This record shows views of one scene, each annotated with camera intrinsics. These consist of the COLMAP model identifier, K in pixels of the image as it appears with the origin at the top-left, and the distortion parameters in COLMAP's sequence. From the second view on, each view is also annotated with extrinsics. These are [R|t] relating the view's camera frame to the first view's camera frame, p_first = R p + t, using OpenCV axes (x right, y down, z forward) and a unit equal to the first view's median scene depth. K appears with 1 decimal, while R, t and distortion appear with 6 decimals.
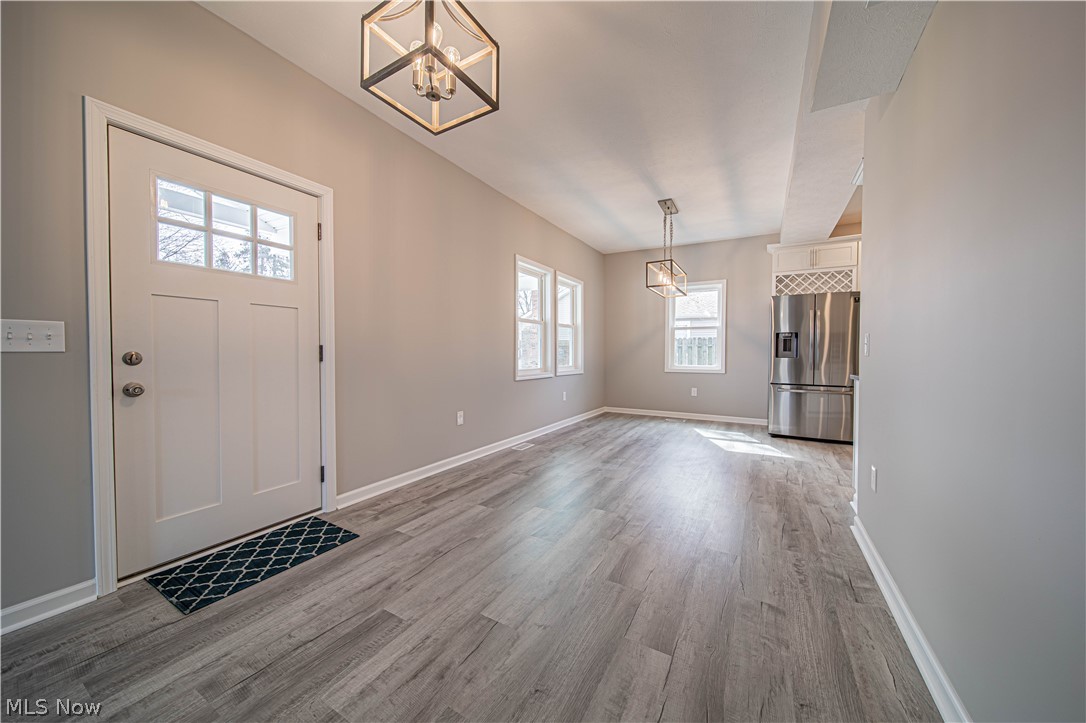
lens RADIAL K [[380.1, 0, 547.2], [0, 380.1, 359.5], [0, 0, 1]] dist [-0.001419, -0.000068]
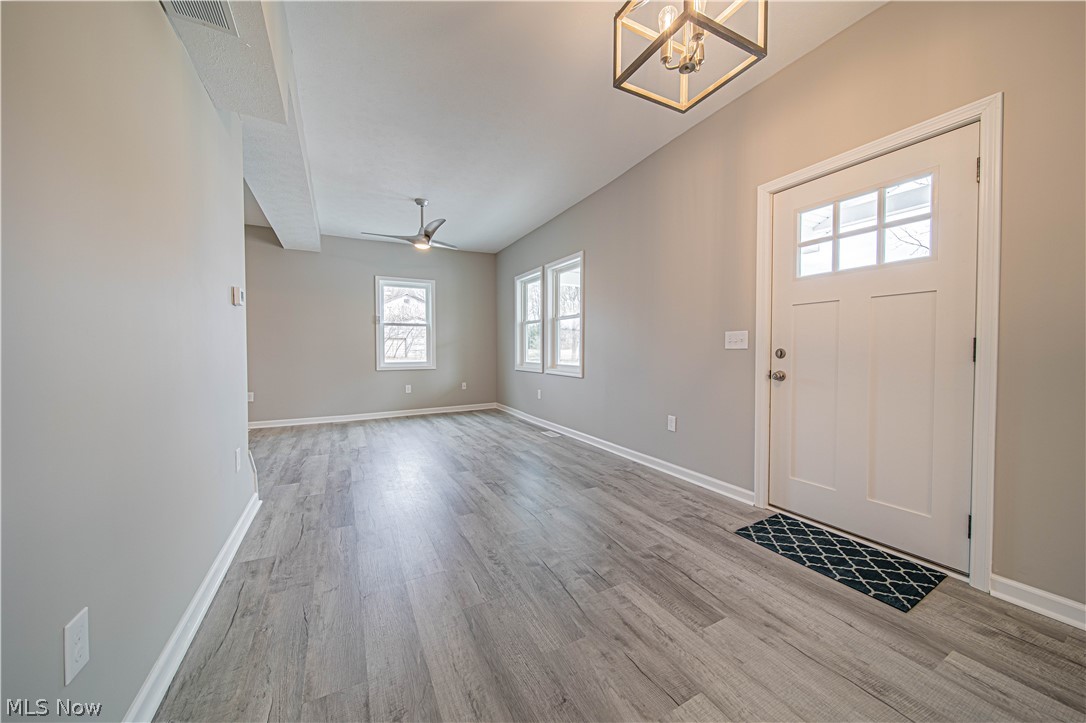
lens RADIAL K [[385.6, 0, 545.6], [0, 385.6, 357.2], [0, 0, 1]] dist [0.000855, 0.000010]
pose [[-0.536504, 0.016915, -0.843728, 0.572432], [-0.014917, 0.999453, 0.029523, -0.017387], [0.843766, 0.028425, -0.535958, 1.031714]]
